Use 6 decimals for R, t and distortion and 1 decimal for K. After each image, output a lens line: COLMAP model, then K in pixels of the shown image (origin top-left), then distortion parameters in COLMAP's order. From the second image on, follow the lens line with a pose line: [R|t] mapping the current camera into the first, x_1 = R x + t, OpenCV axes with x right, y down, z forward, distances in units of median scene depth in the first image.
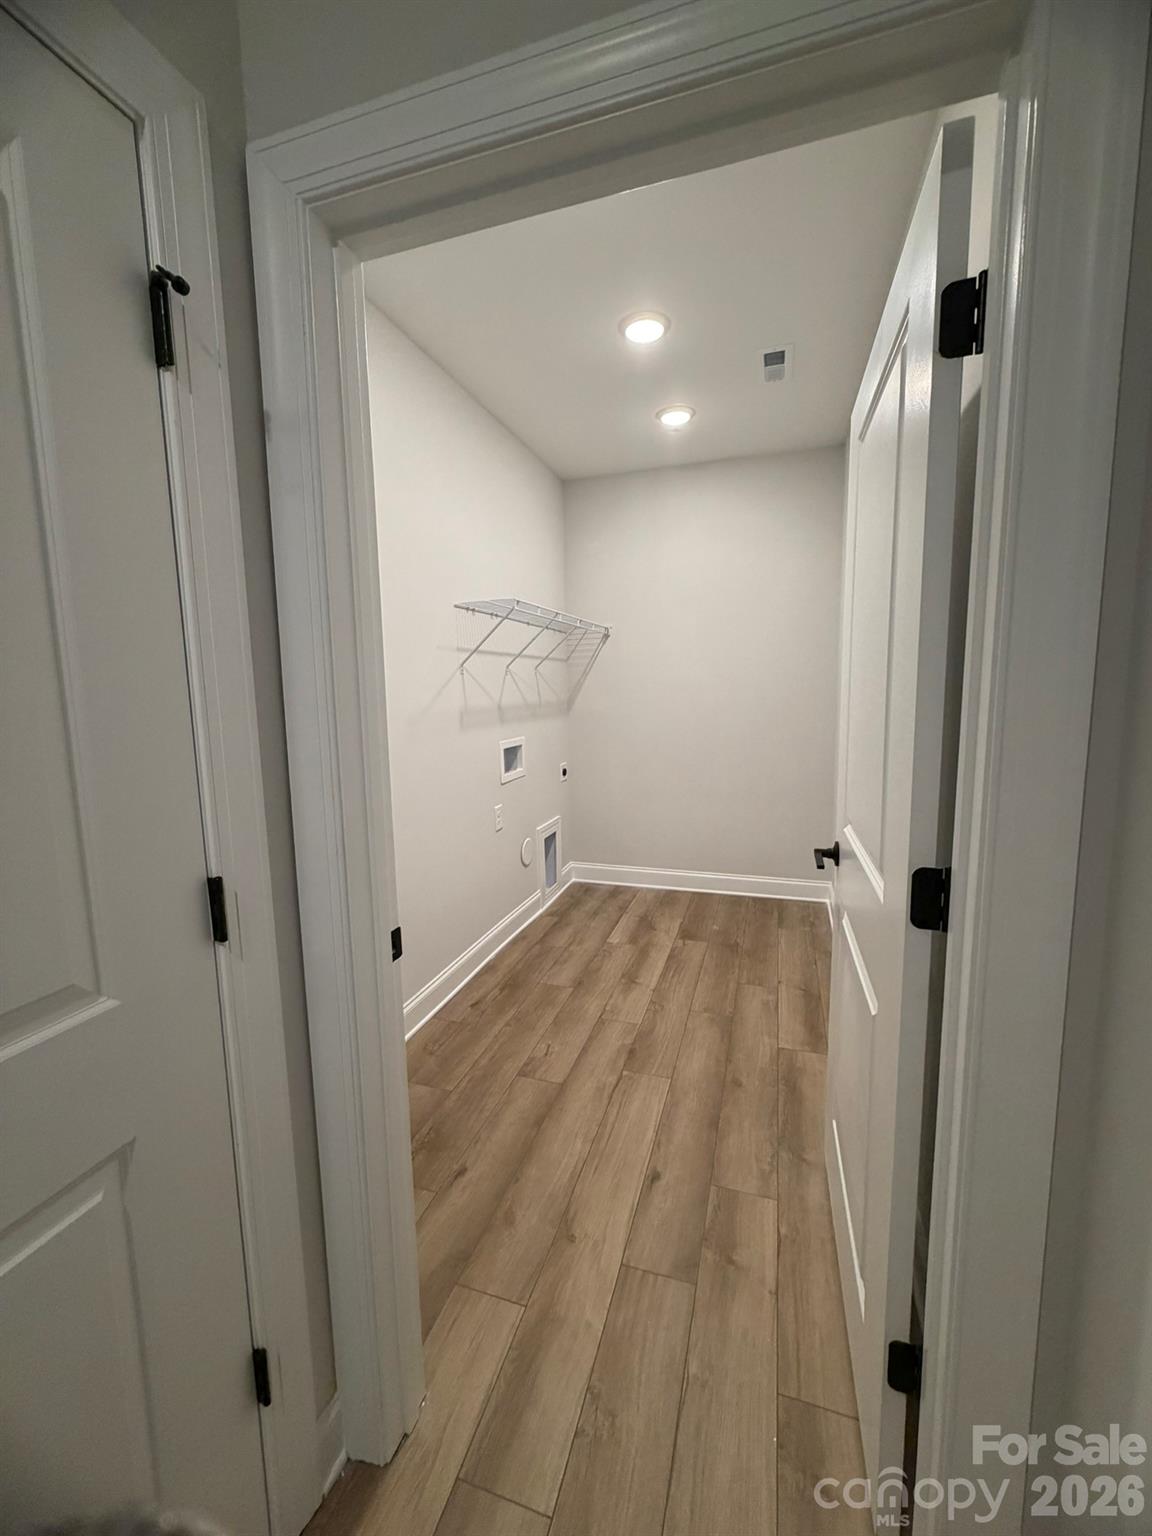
lens RADIAL K [[612.8, 0, 575.8], [0, 612.8, 770.3], [0, 0, 1]] dist [-0.000889, 0.000187]
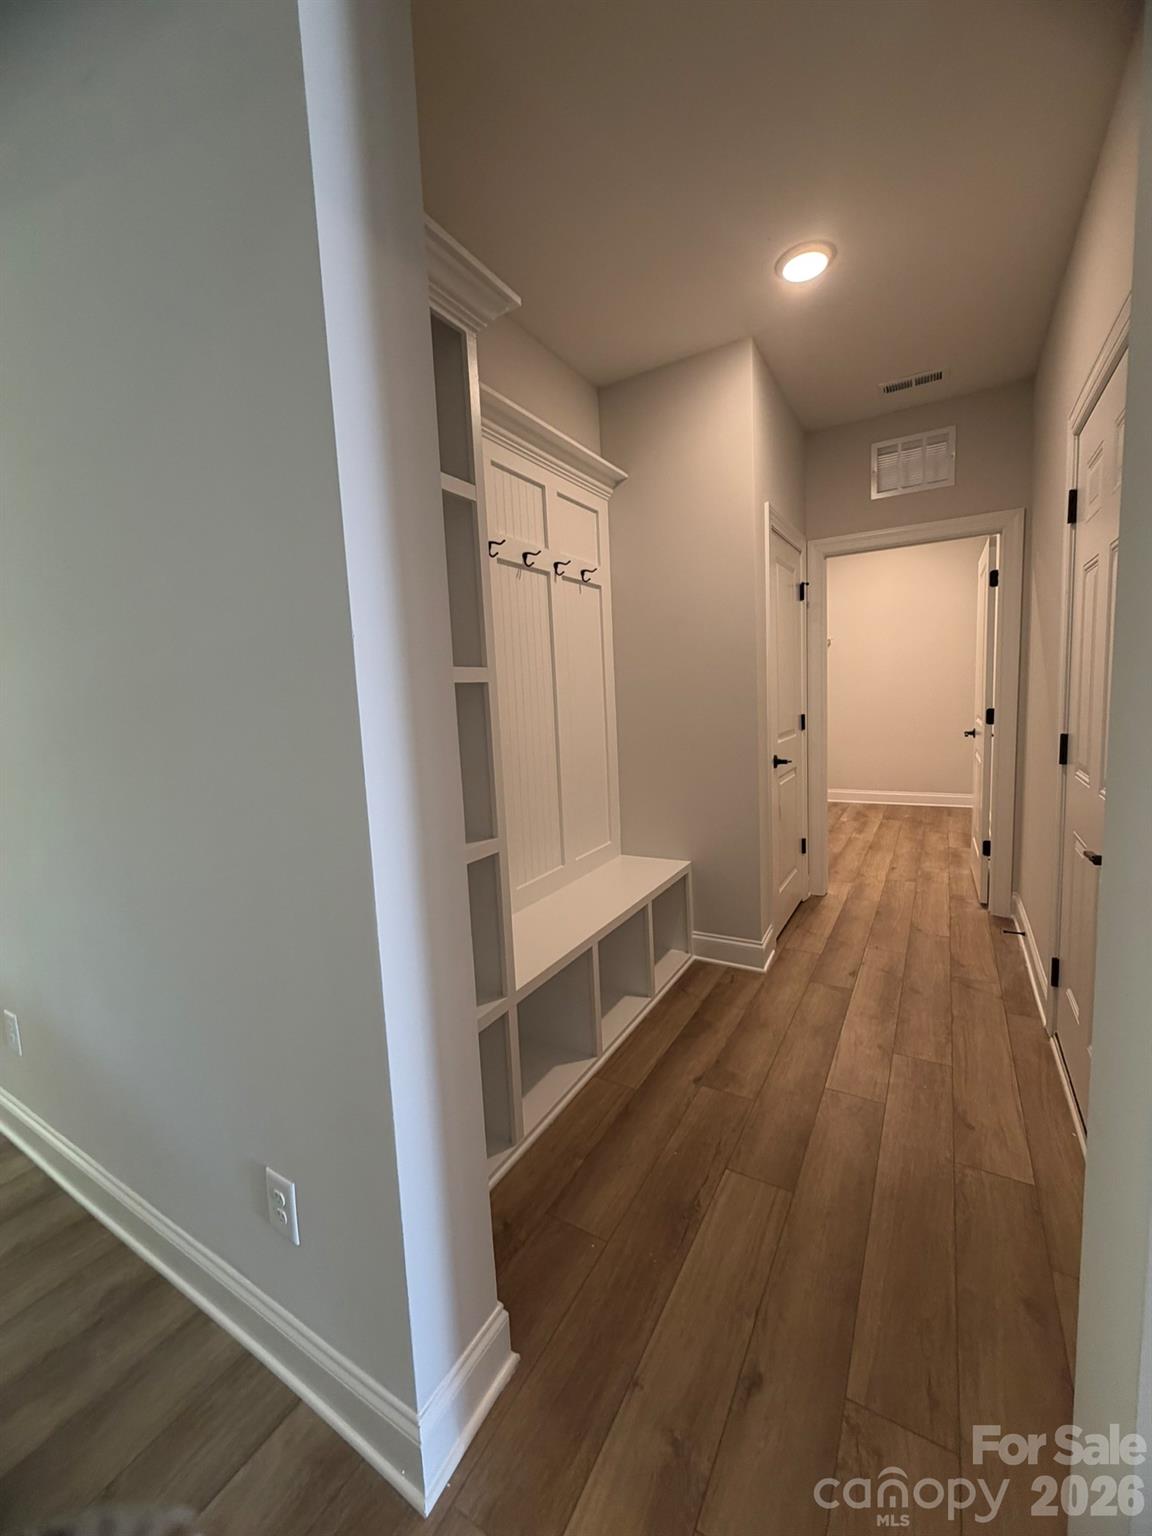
lens RADIAL K [[612.8, 0, 575.2], [0, 612.8, 755.7], [0, 0, 1]] dist [-0.000889, 0.000187]
pose [[0.974618, -0.002640, -0.223858, -0.406257], [-0.003356, 0.999646, -0.026396, 0.201015], [0.223849, 0.026477, 0.974264, -1.218832]]
